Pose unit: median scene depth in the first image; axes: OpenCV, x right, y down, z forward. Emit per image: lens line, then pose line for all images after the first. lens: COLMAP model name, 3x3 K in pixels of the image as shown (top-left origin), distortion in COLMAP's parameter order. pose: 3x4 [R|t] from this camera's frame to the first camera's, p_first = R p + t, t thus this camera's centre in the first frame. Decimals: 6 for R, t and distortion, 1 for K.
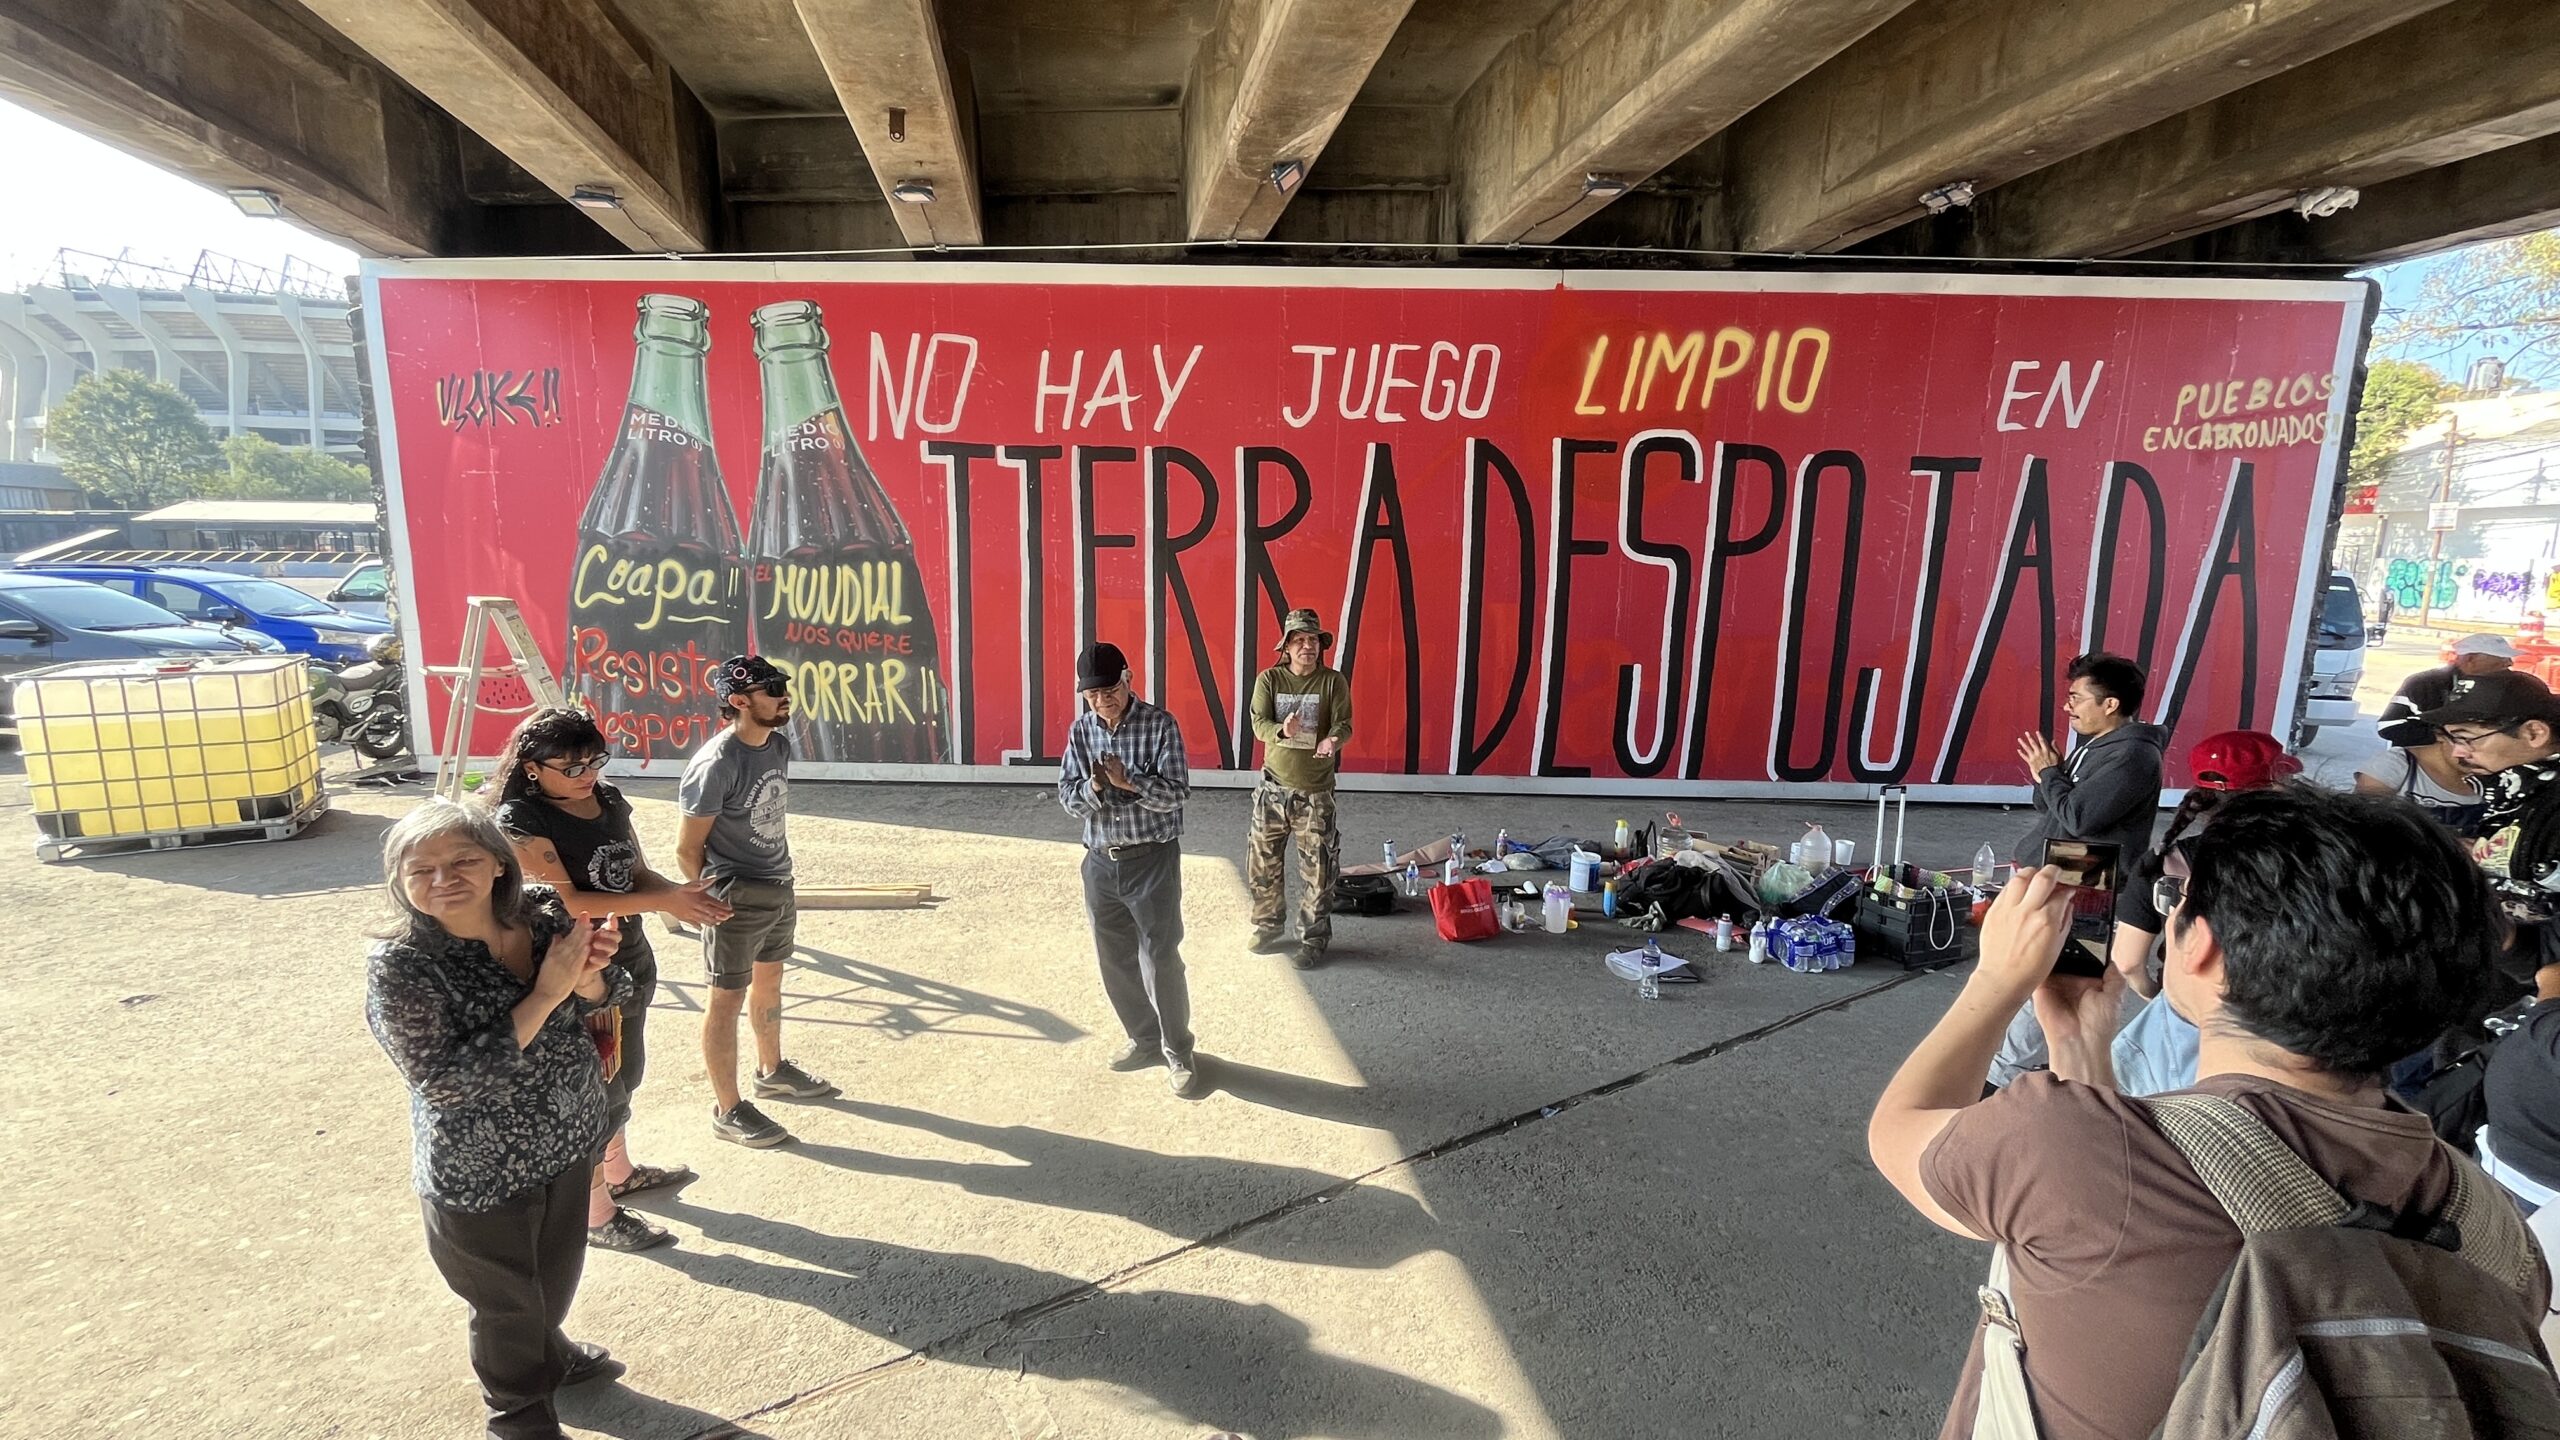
lens RADIAL K [[1038.5, 0, 1280.0], [0, 1038.5, 720.0], [0, 0, 1]] dist [0.000018, -0.000720]
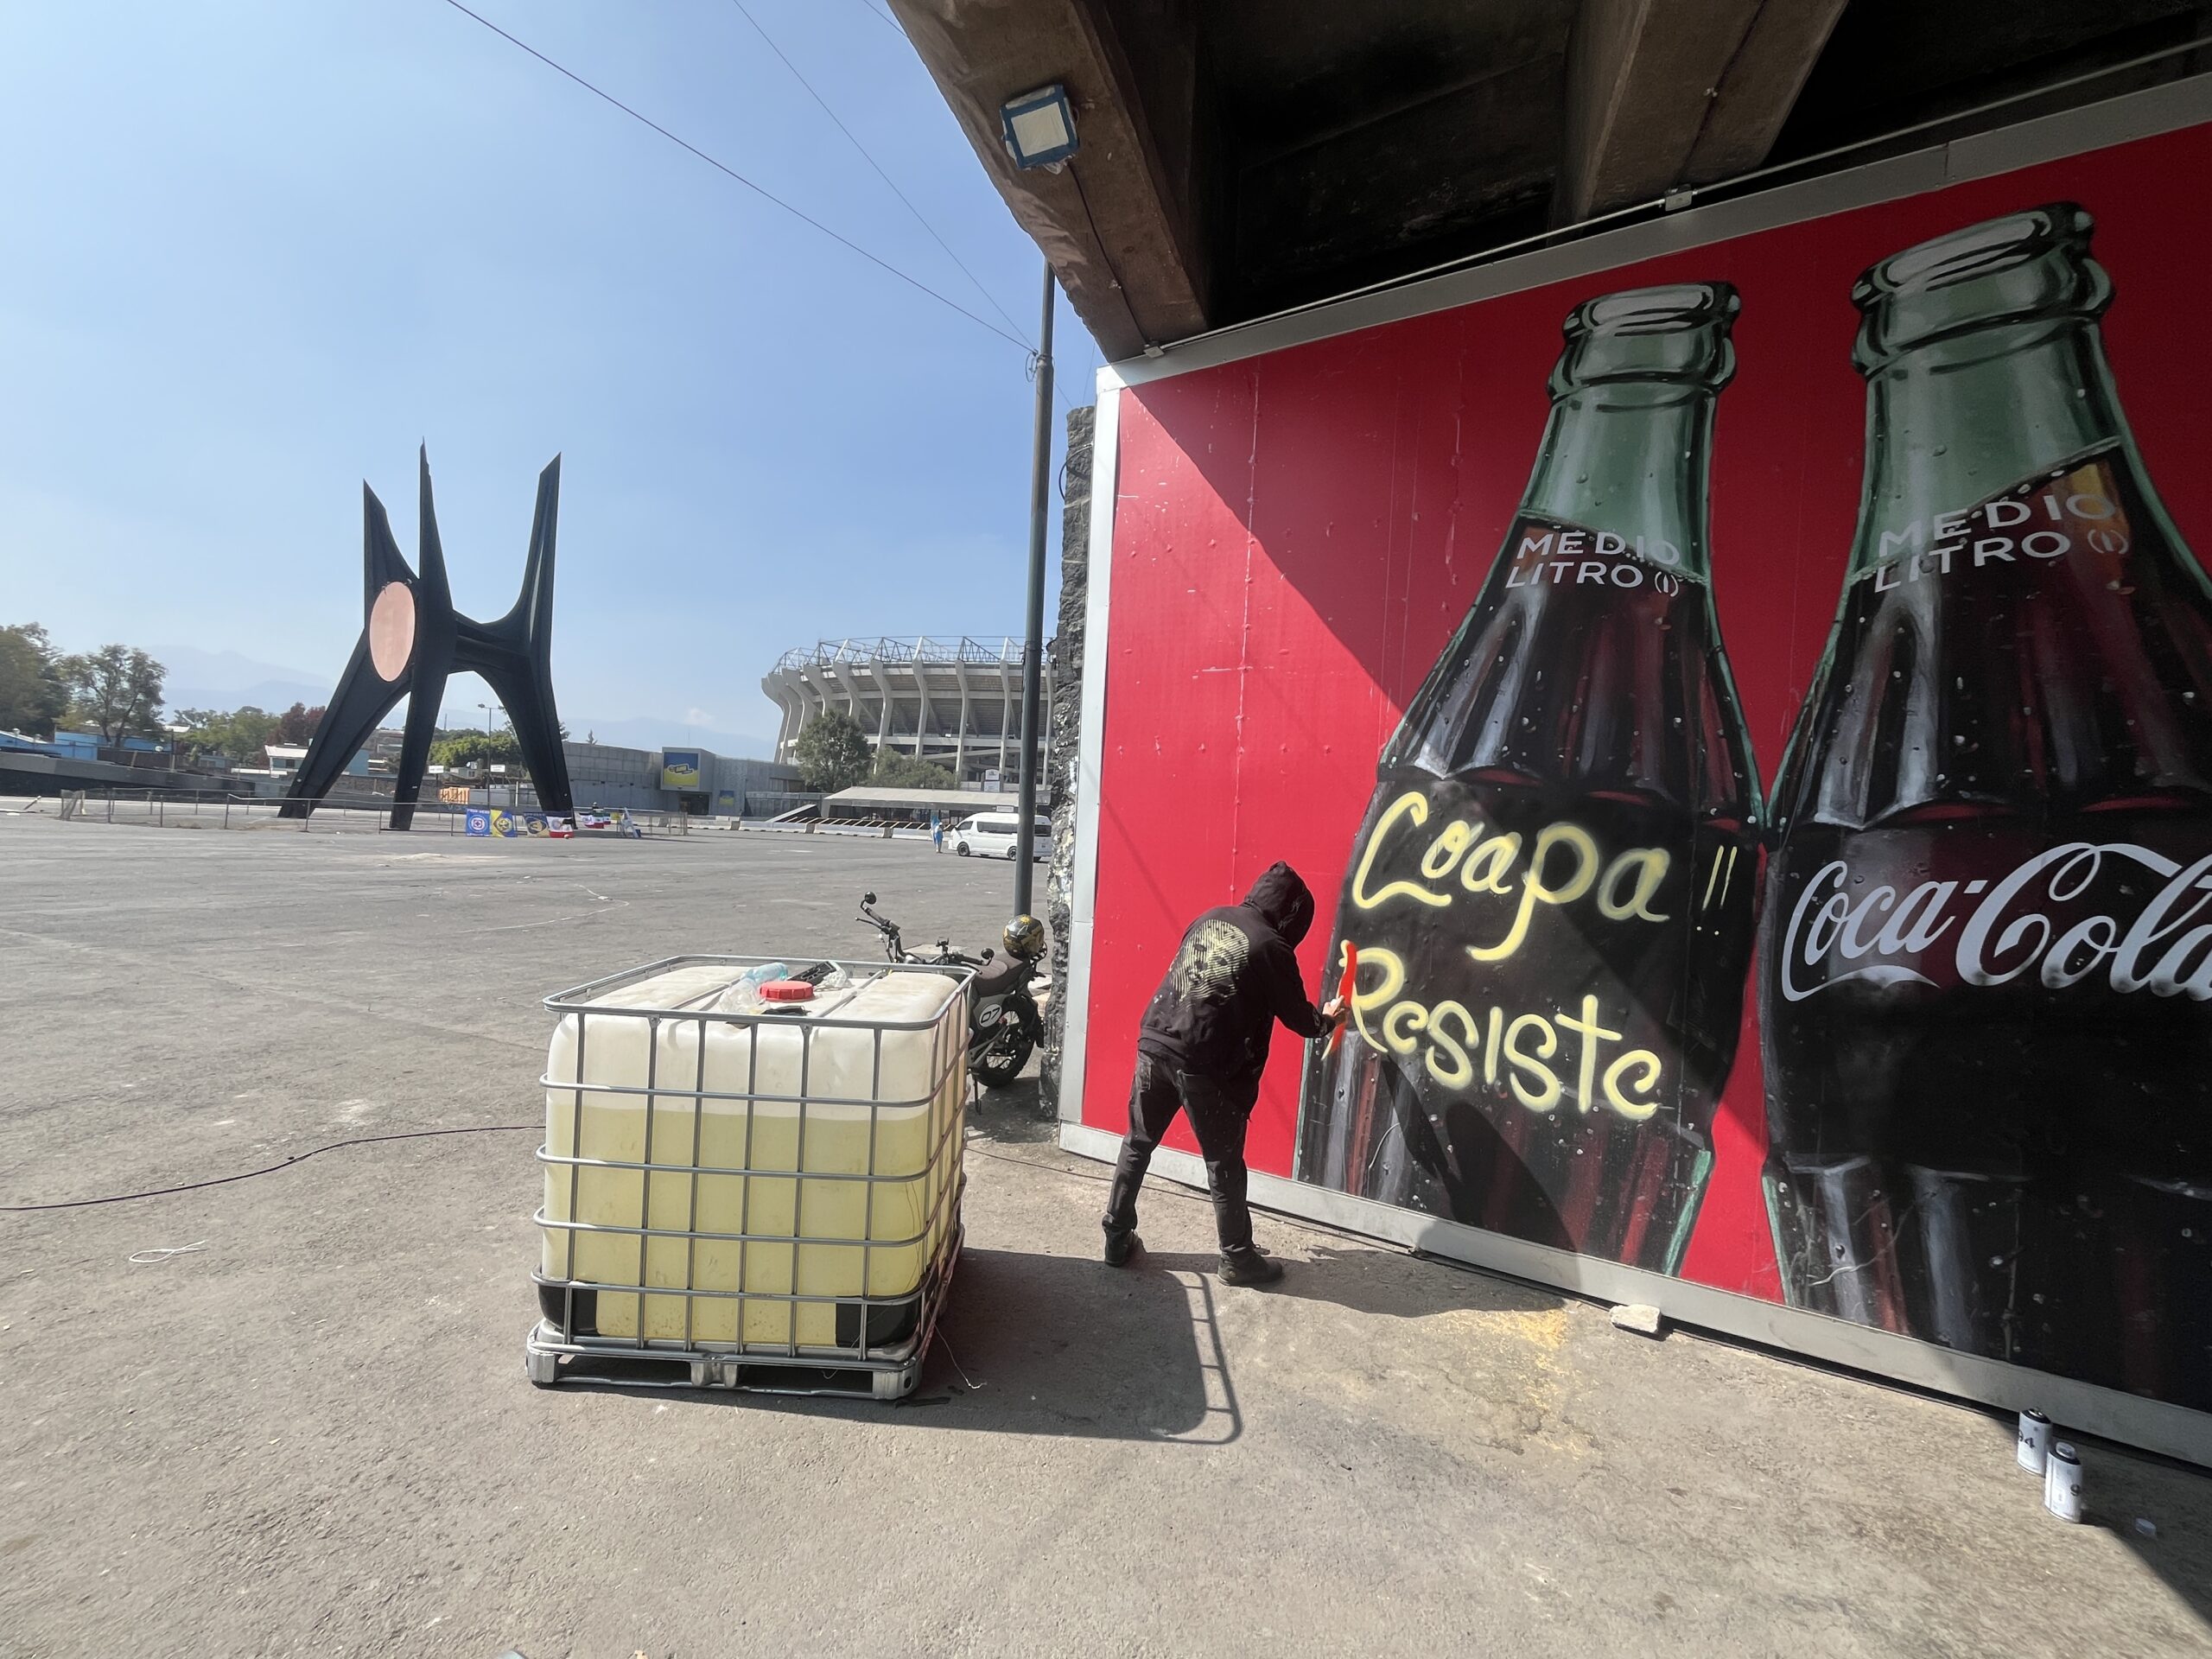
lens RADIAL K [[887.9, 0, 1102.1], [0, 887.9, 828.3], [0, 0, 1]] dist [-0.002008, -0.000093]
pose [[0.865352, 0.031278, -0.500188, -0.579112], [-0.117334, 0.982956, -0.141529, -0.069932], [0.487236, 0.181161, 0.854273, 0.554266]]
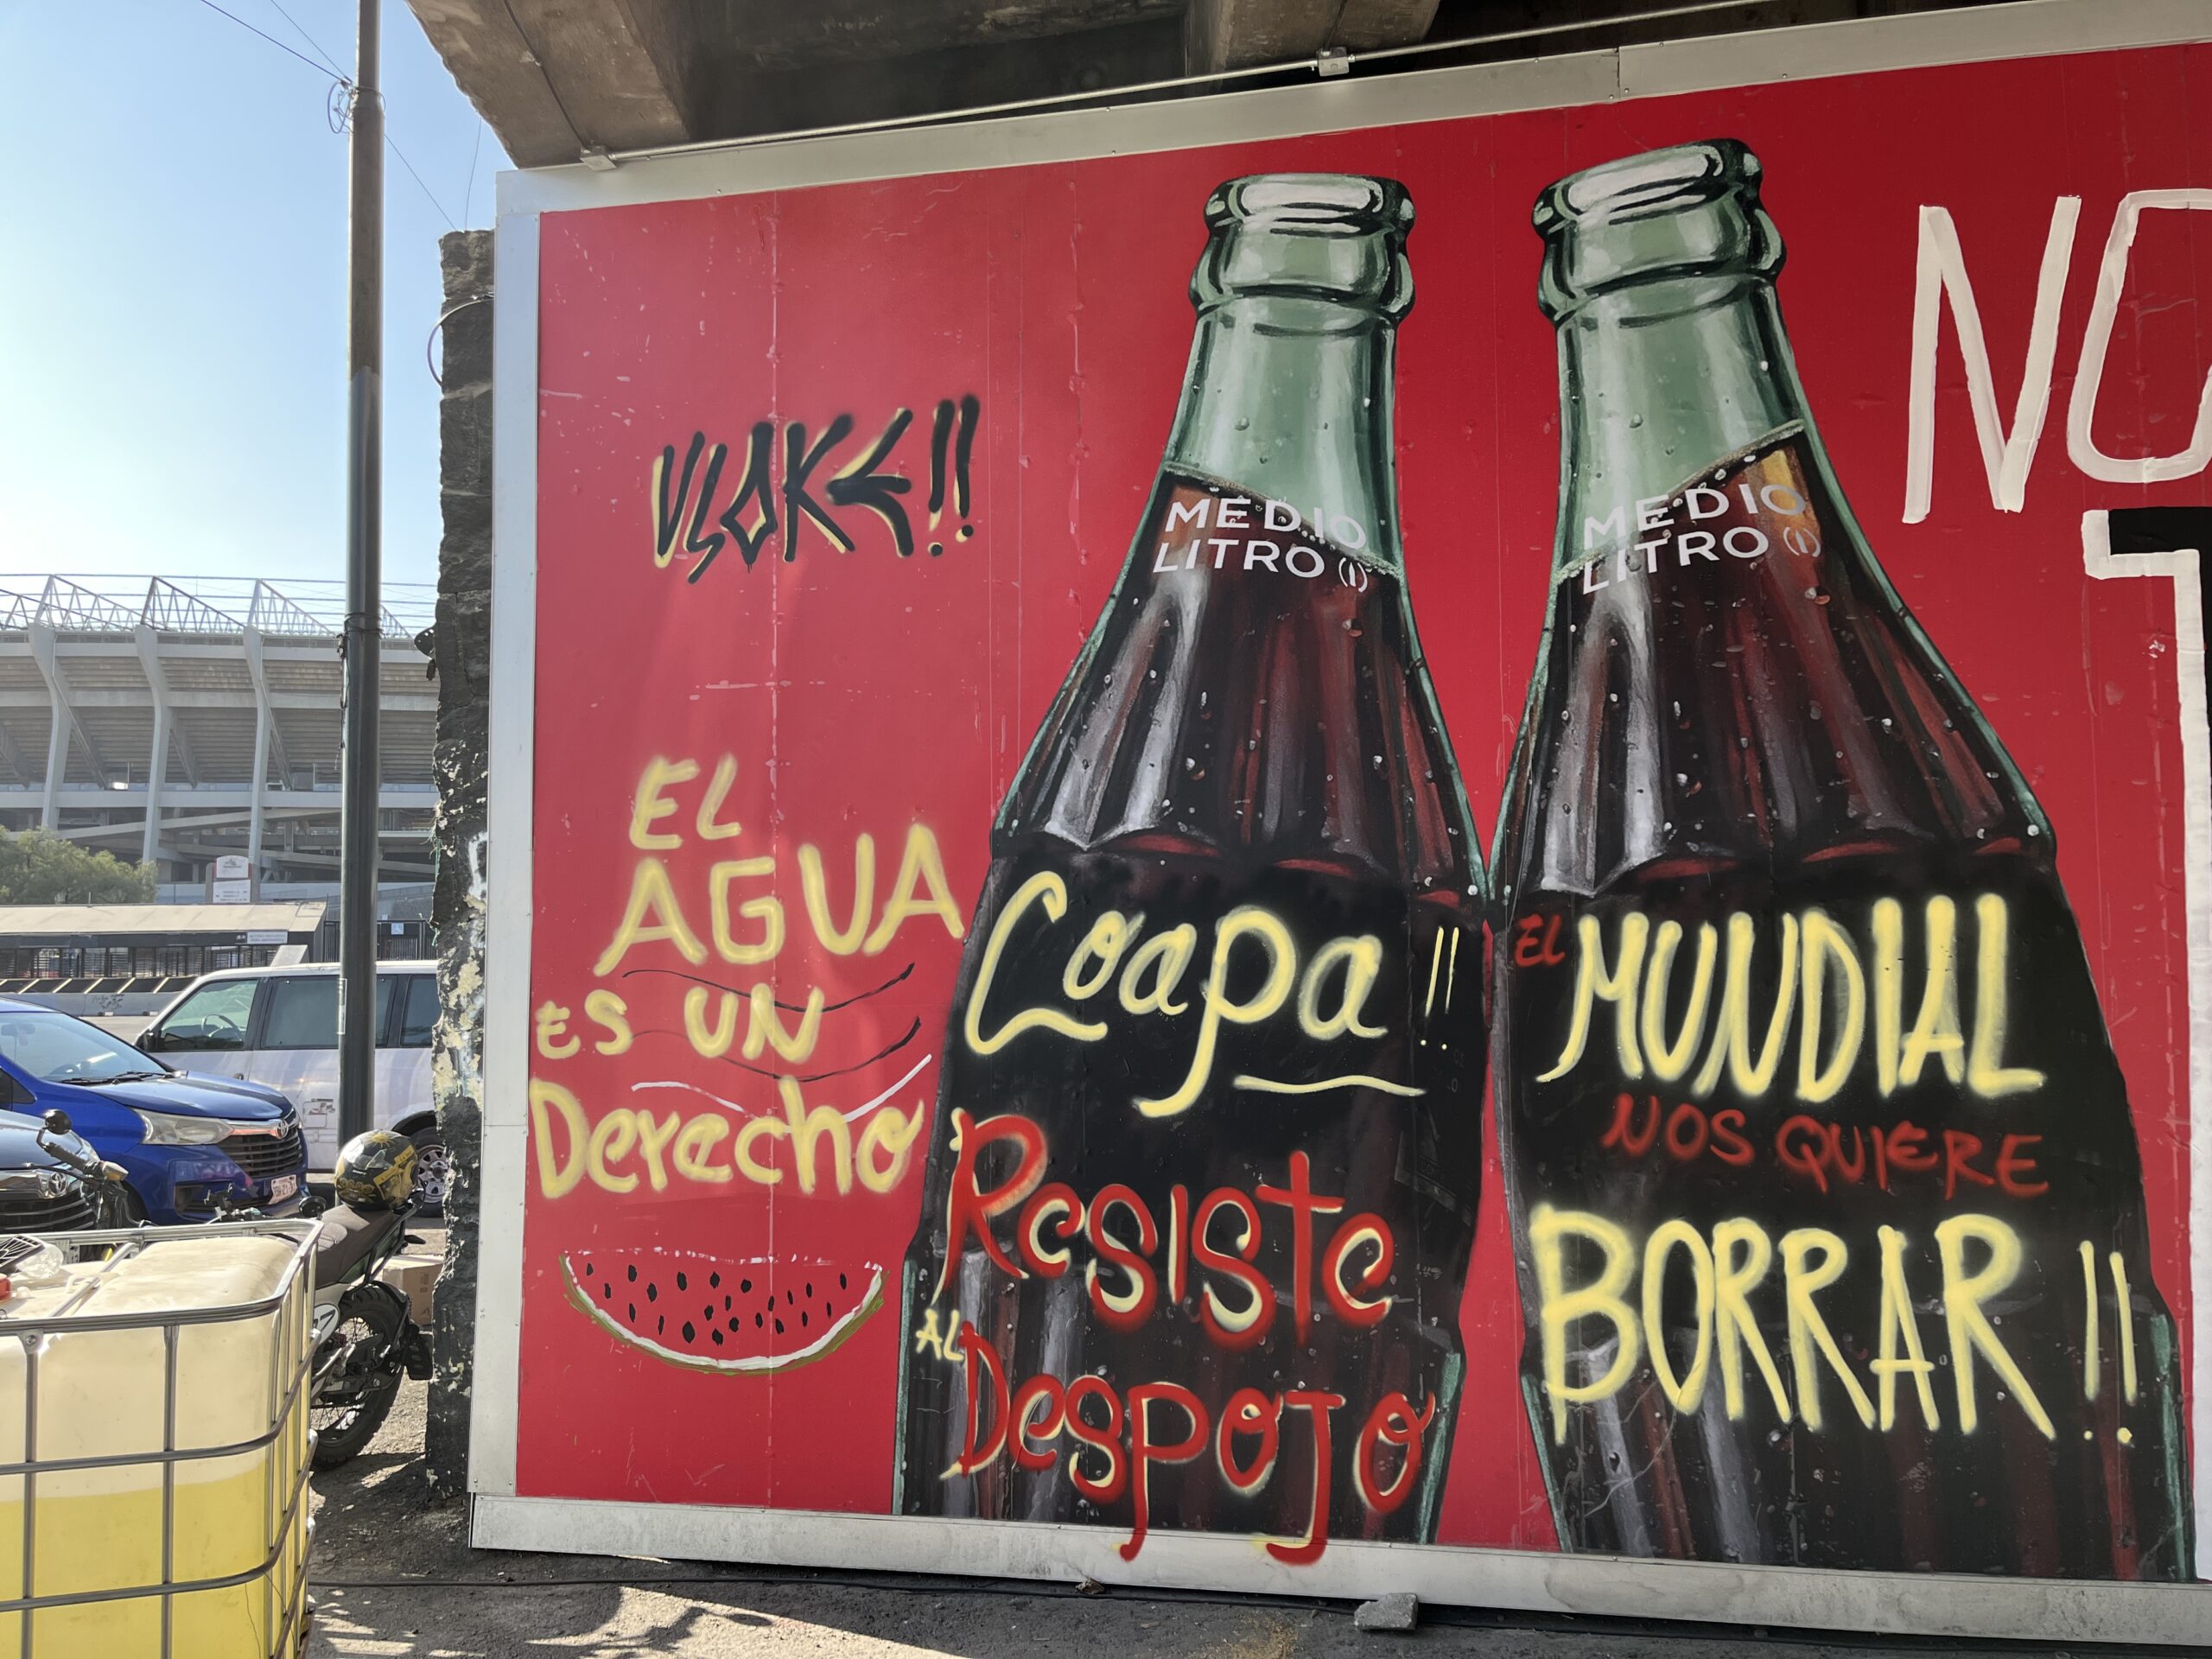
lens RADIAL K [[1660.2, 0, 1110.7], [0, 1660.2, 826.6], [0, 0, 1]] dist [0.063685, -0.047364]
pose [[0.985536, -0.036813, -0.165418, -0.553265], [-0.002686, 0.972605, -0.232449, -0.055359], [0.169444, 0.229531, 0.958439, 0.477518]]
